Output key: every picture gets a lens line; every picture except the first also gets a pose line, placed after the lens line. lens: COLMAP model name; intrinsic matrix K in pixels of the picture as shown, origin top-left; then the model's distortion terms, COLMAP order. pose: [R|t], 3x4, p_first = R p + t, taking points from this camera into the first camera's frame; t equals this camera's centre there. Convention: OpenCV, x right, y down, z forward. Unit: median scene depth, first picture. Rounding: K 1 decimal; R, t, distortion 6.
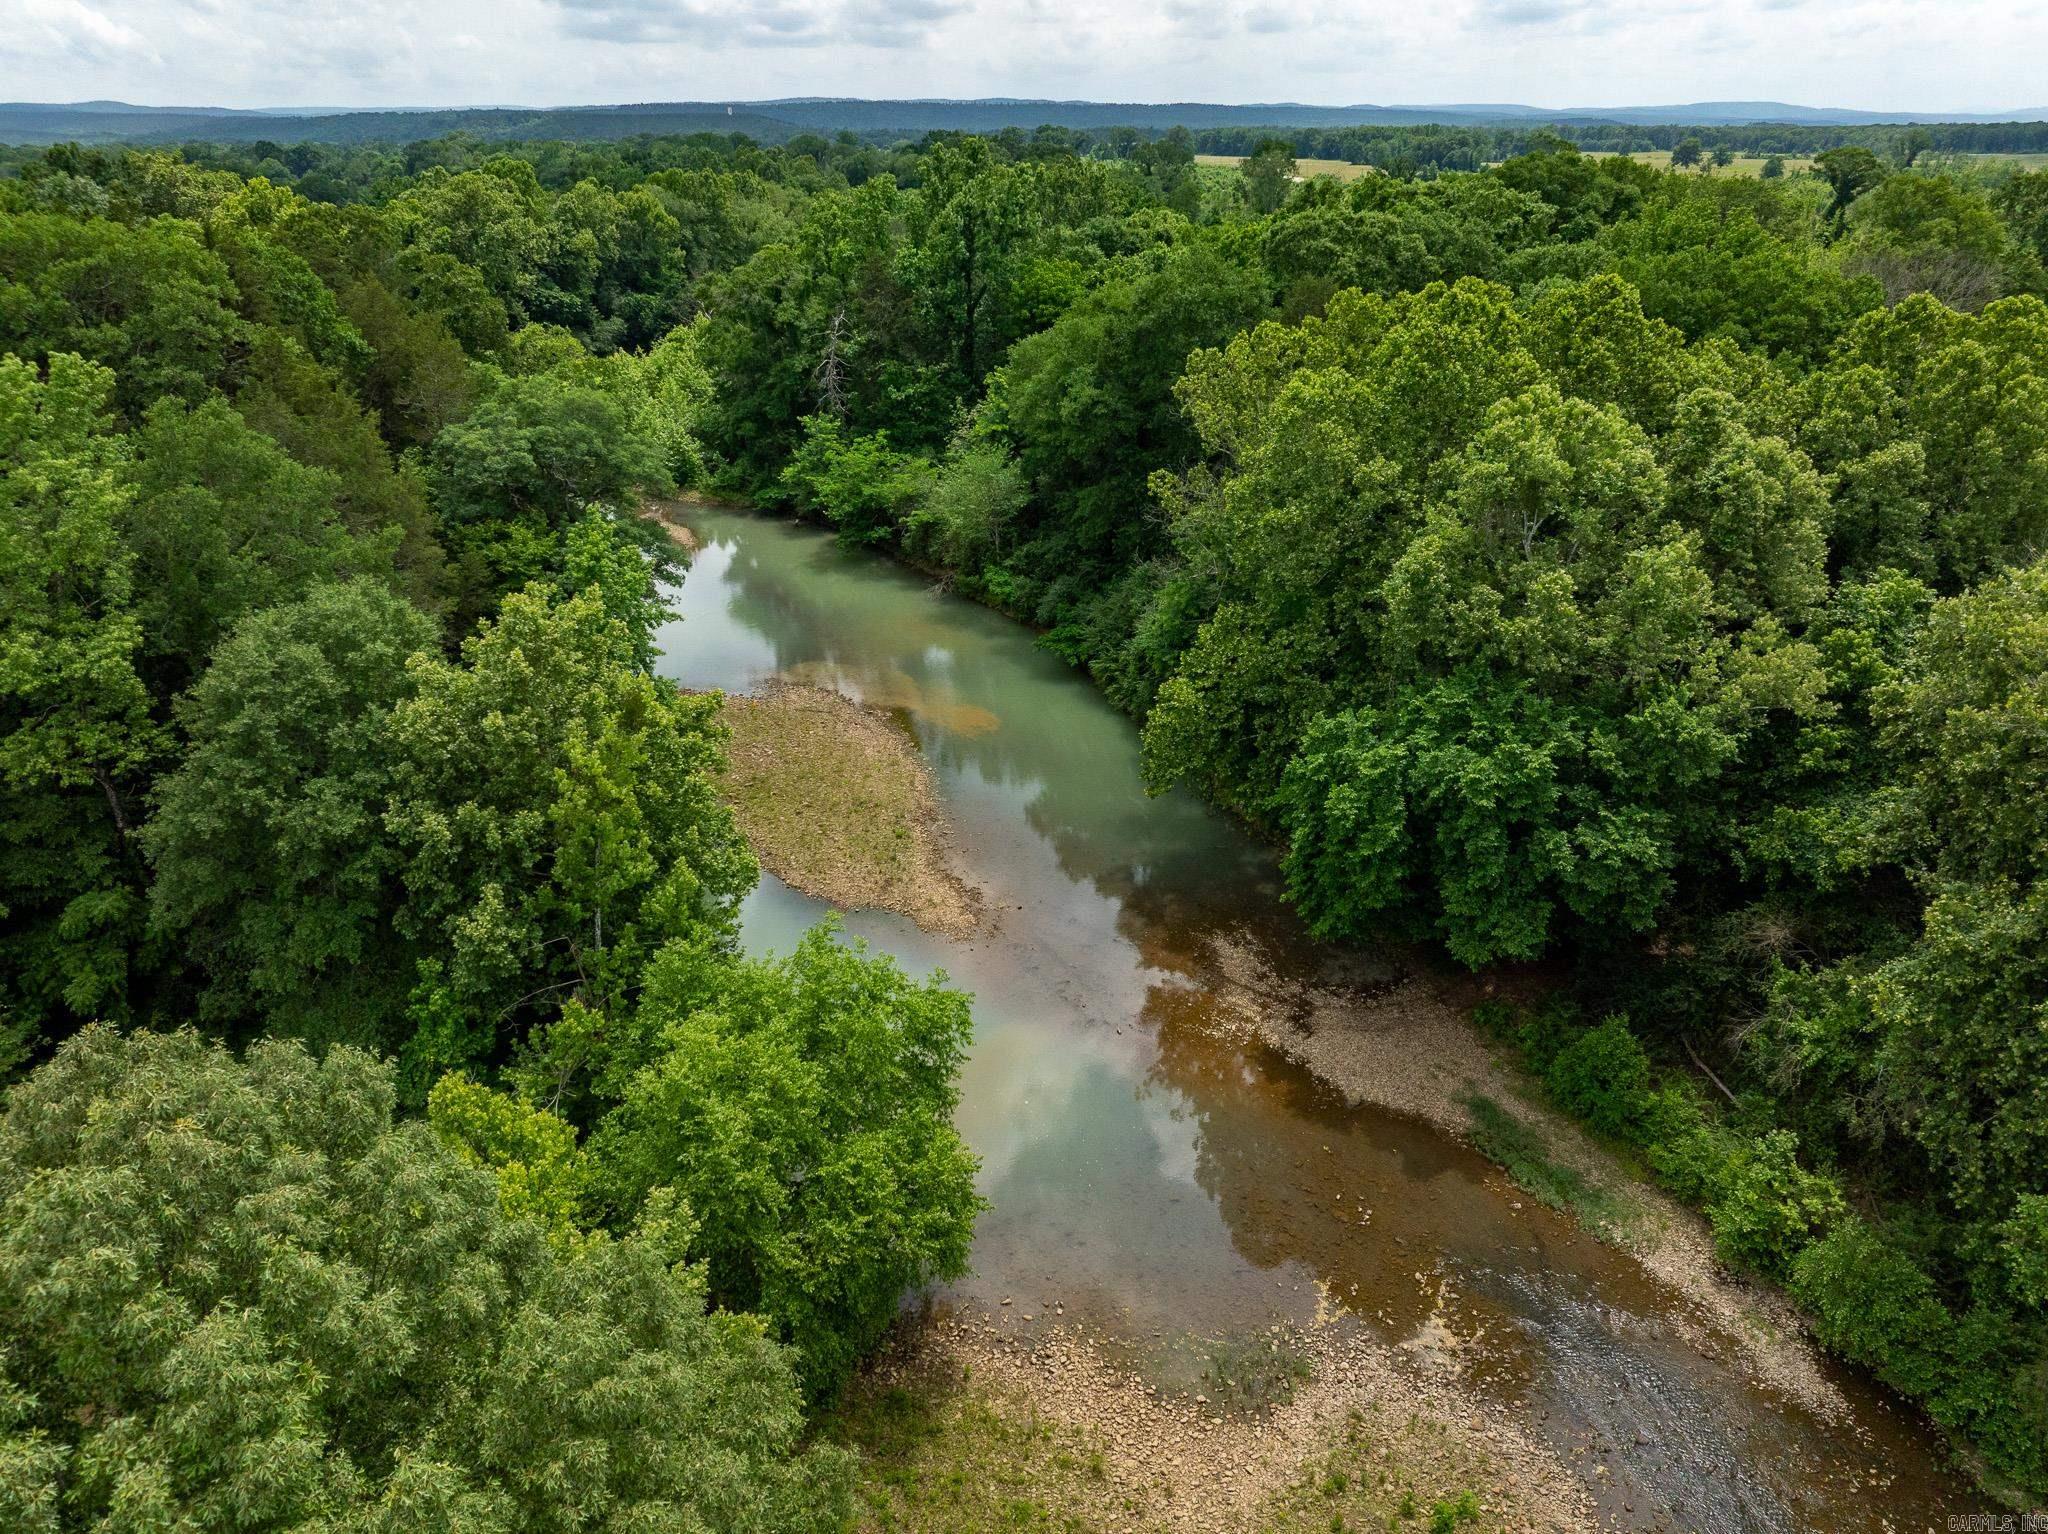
lens RADIAL K [[1436.3, 0, 1018.0], [0, 1436.3, 776.6], [0, 0, 1]] dist [-0.061465, 0.044901]
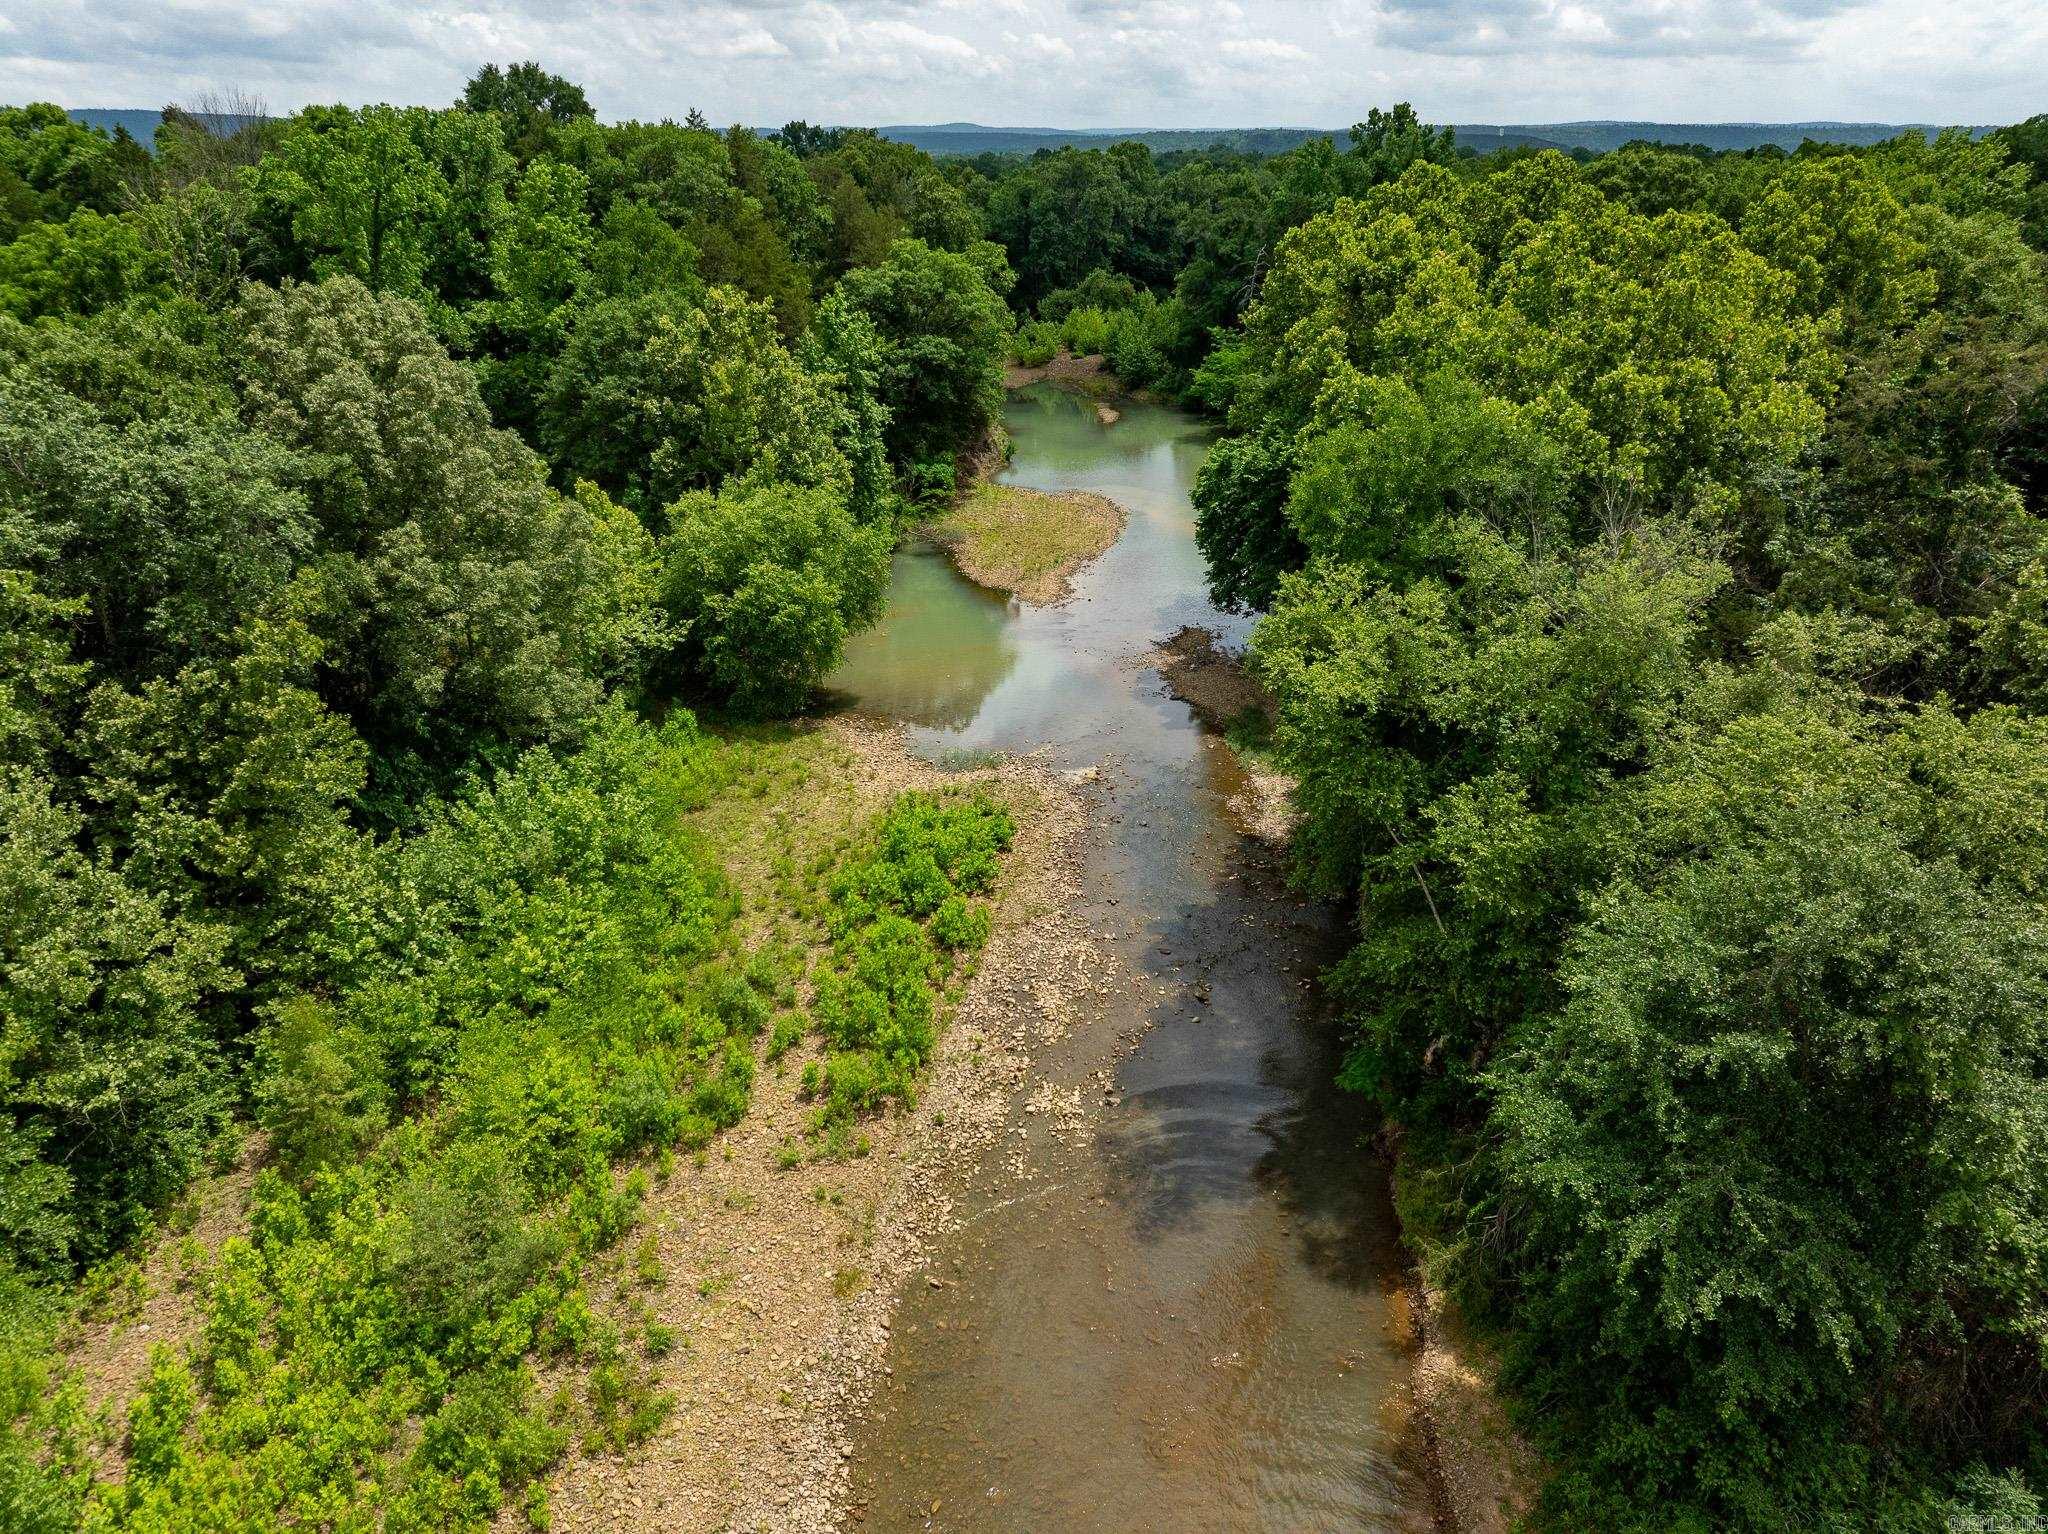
lens RADIAL K [[1417.1, 0, 1011.8], [0, 1417.1, 776.9], [0, 0, 1]] dist [-0.045125, 0.010068]
pose [[0.877192, 0.186175, -0.442575, 0.300093], [-0.189657, 0.981159, 0.036833, 0.115506], [0.441094, 0.051627, 0.895975, -0.148429]]
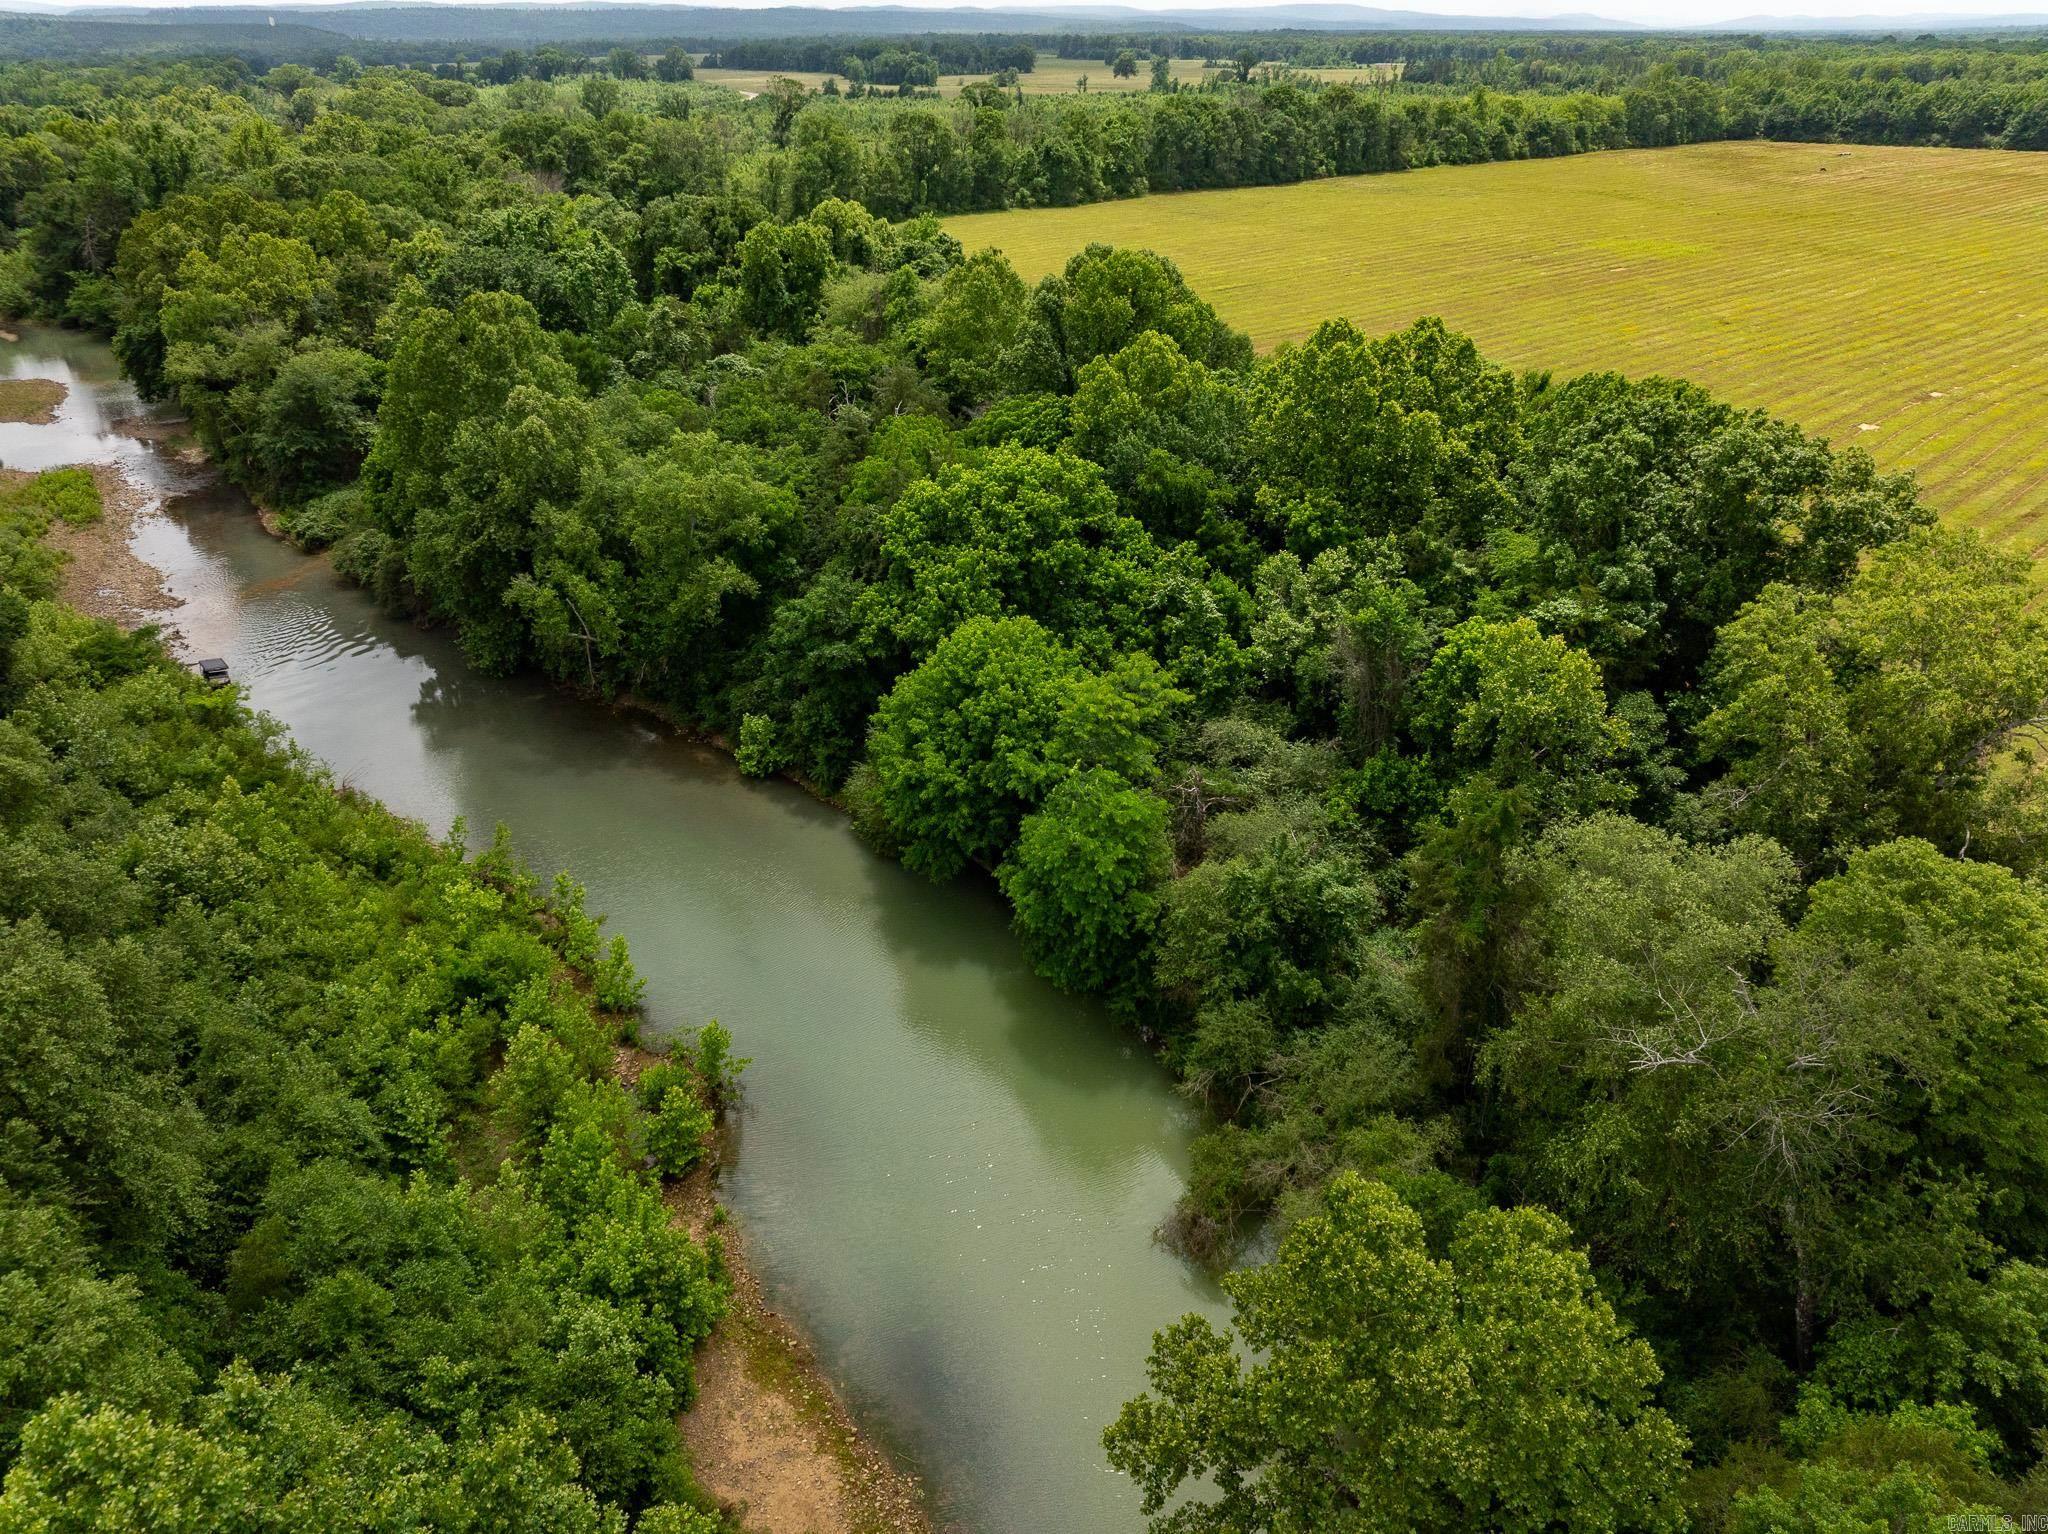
lens RADIAL K [[1427.6, 0, 1009.5], [0, 1427.6, 774.4], [0, 0, 1]] dist [-0.066502, 0.034690]
pose [[0.970826, -0.105607, 0.215277, 0.585221], [0.092648, 0.993274, 0.069452, 0.396382], [-0.221164, -0.047480, 0.974080, -1.102284]]
